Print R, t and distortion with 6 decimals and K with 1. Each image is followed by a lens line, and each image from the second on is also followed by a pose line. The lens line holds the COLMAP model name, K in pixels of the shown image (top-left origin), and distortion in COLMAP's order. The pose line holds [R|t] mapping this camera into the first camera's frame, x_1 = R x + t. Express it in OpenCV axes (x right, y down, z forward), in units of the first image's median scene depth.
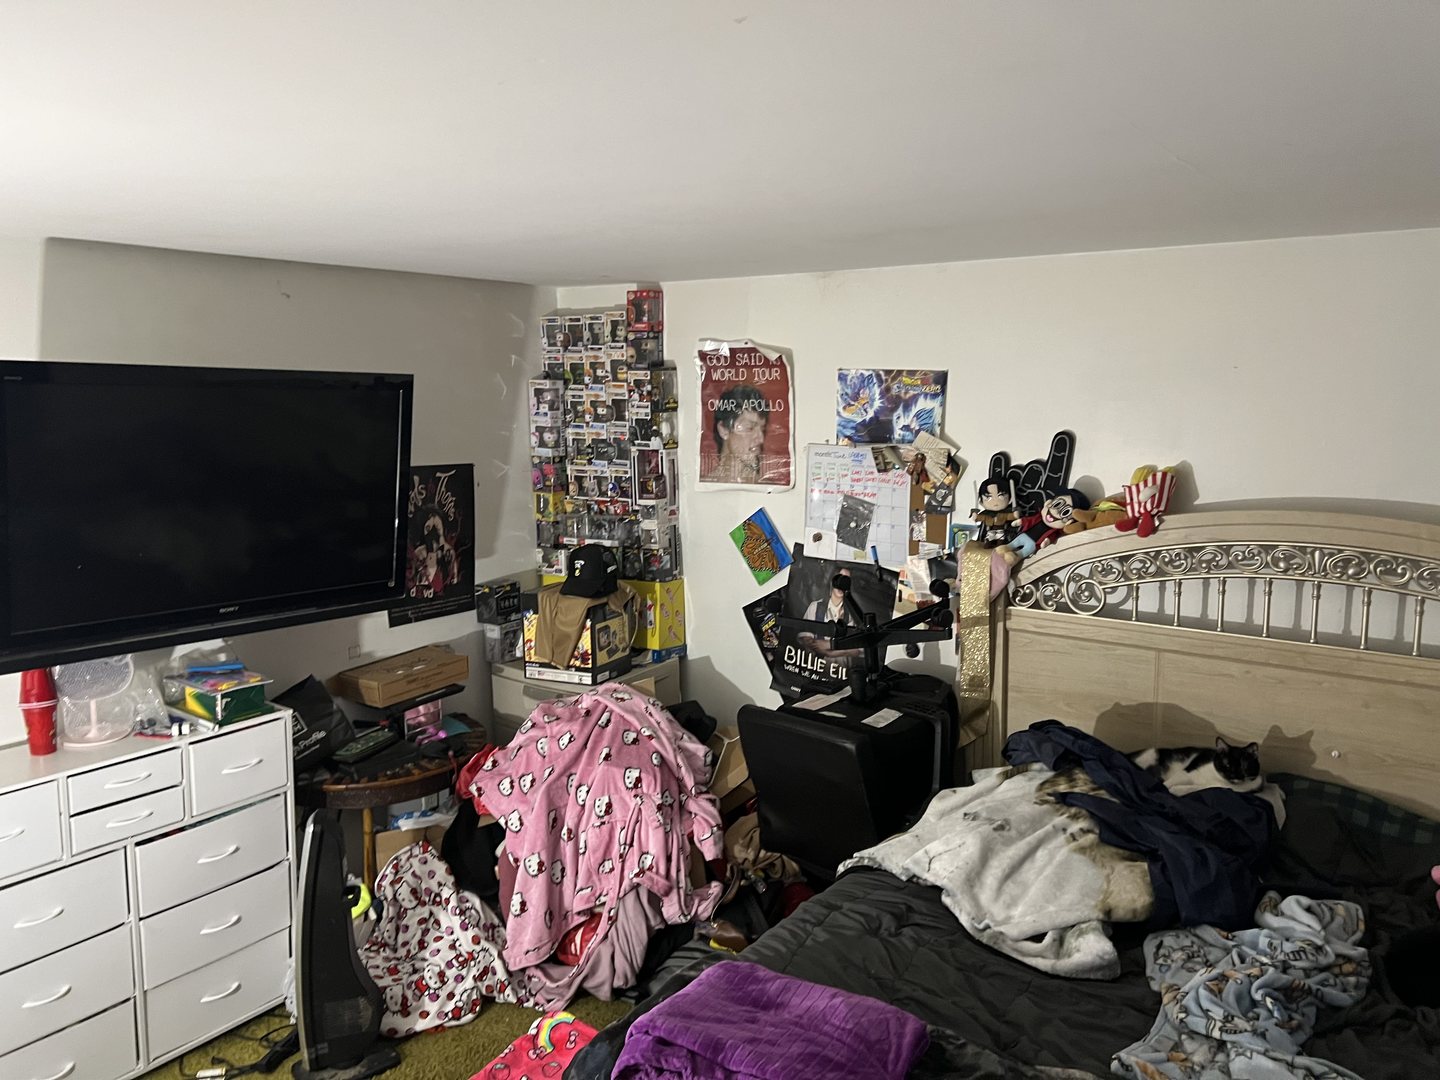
lens RADIAL K [[1069.7, 0, 721.6], [0, 1069.7, 533.9], [0, 0, 1]] dist [0.021760, -0.031040]
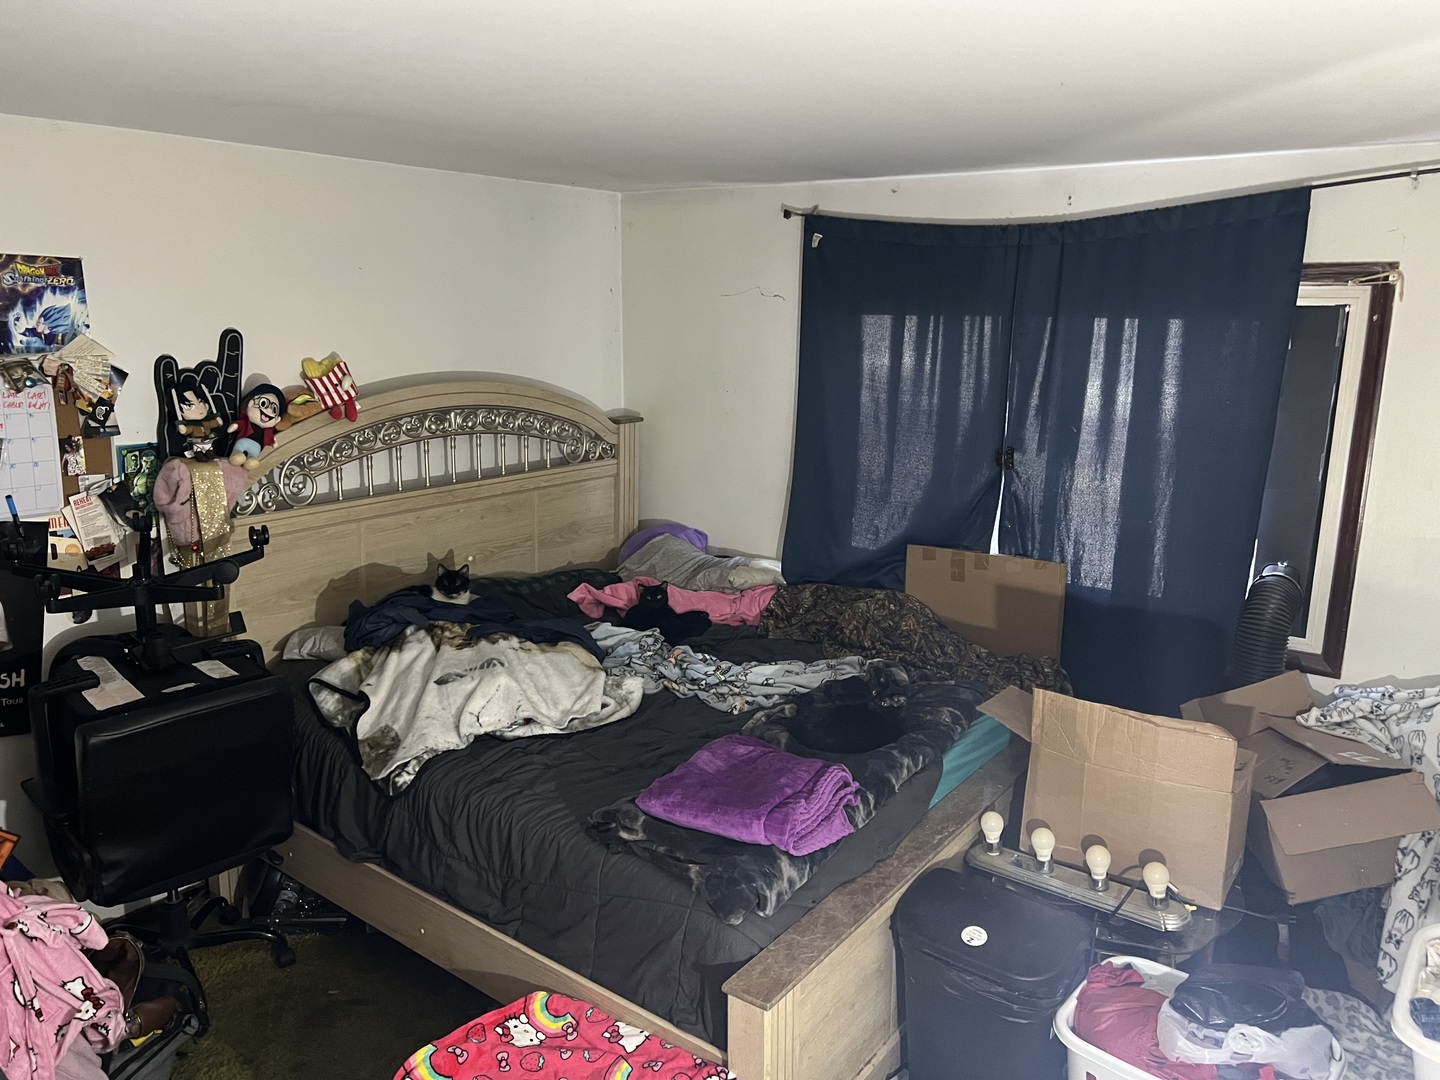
lens RADIAL K [[1069.7, 0, 721.7], [0, 1069.7, 542.9], [0, 0, 1]] dist [0.021760, -0.031040]
pose [[-0.016553, -0.212377, 0.977048, -0.625646], [0.130742, 0.968332, 0.212698, -0.052637], [-0.991278, 0.131262, 0.011738, 0.530066]]
